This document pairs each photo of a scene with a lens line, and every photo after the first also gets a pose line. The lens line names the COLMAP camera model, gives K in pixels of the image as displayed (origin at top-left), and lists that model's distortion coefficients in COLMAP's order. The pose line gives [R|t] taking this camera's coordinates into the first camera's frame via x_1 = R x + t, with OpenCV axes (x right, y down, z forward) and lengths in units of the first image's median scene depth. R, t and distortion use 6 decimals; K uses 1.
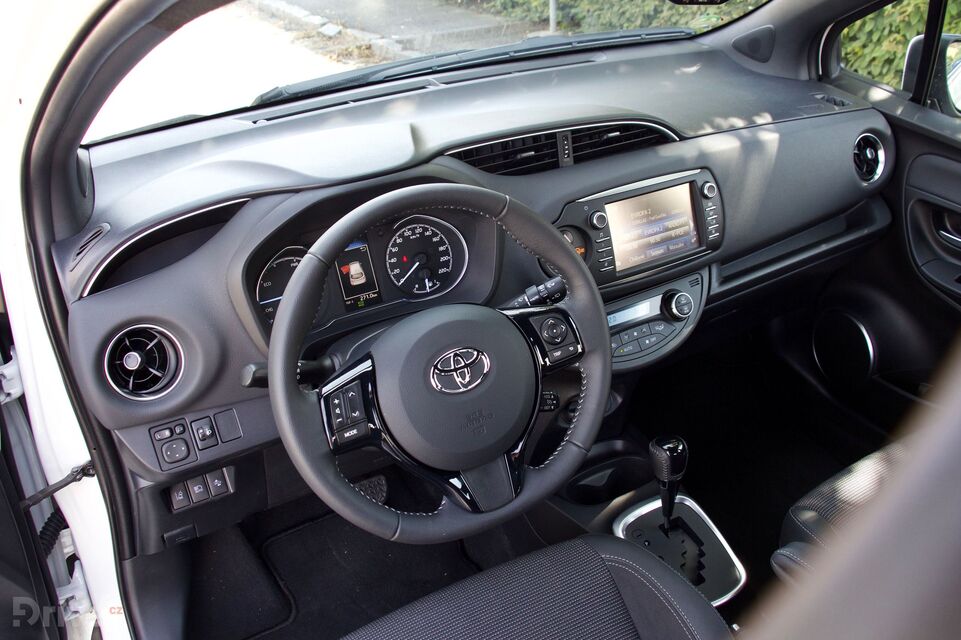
lens RADIAL K [[833.9, 0, 480.5], [0, 833.9, 320.0], [0, 0, 1]] dist [-0.125175, 0.004960]
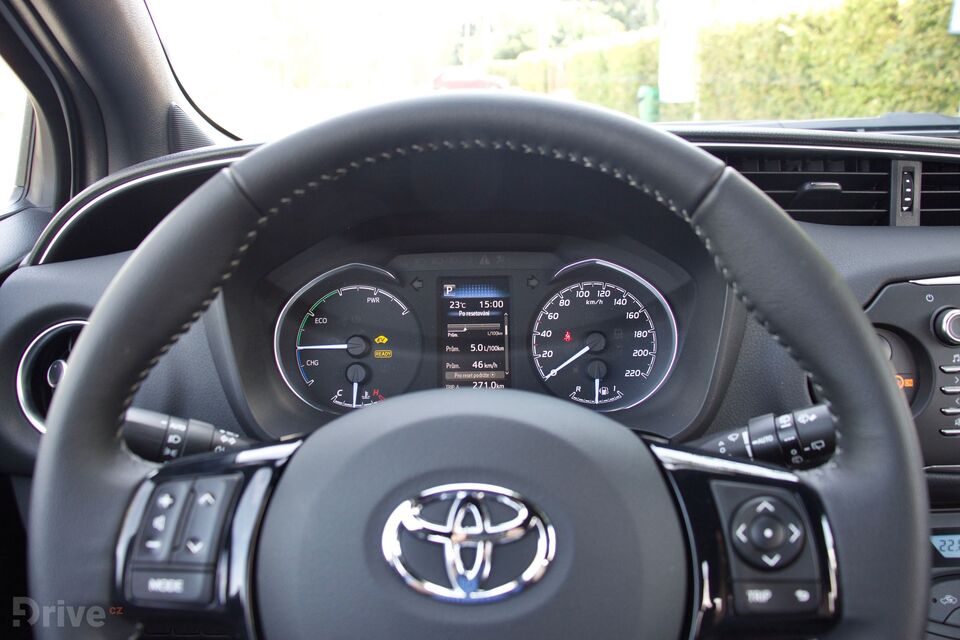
lens RADIAL K [[781.2, 0, 476.1], [0, 781.2, 308.3], [0, 0, 1]] dist [-0.137457, 0.007617]
pose [[0.873798, 0.158792, -0.459632, 0.094302], [-0.259929, 0.951342, -0.165482, 0.011955], [0.410990, 0.264070, 0.872556, 0.505867]]
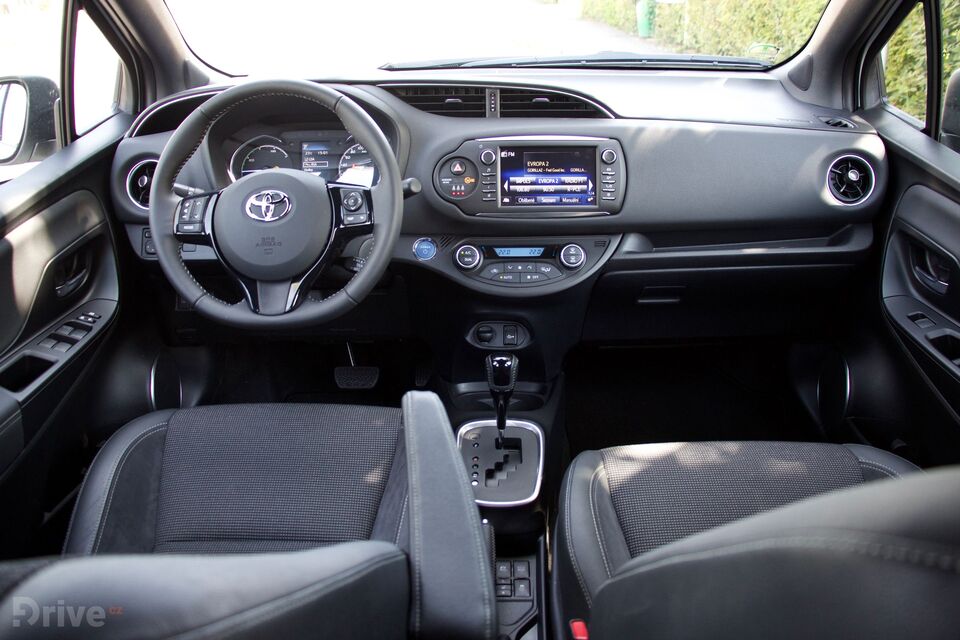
lens RADIAL K [[781.2, 0, 476.1], [0, 781.2, 308.3], [0, 0, 1]] dist [-0.137457, 0.007617]
pose [[0.862647, 0.225983, -0.452517, 0.684428], [-0.270769, 0.961979, -0.035772, 0.135428], [0.427229, 0.153386, 0.891038, 0.016417]]
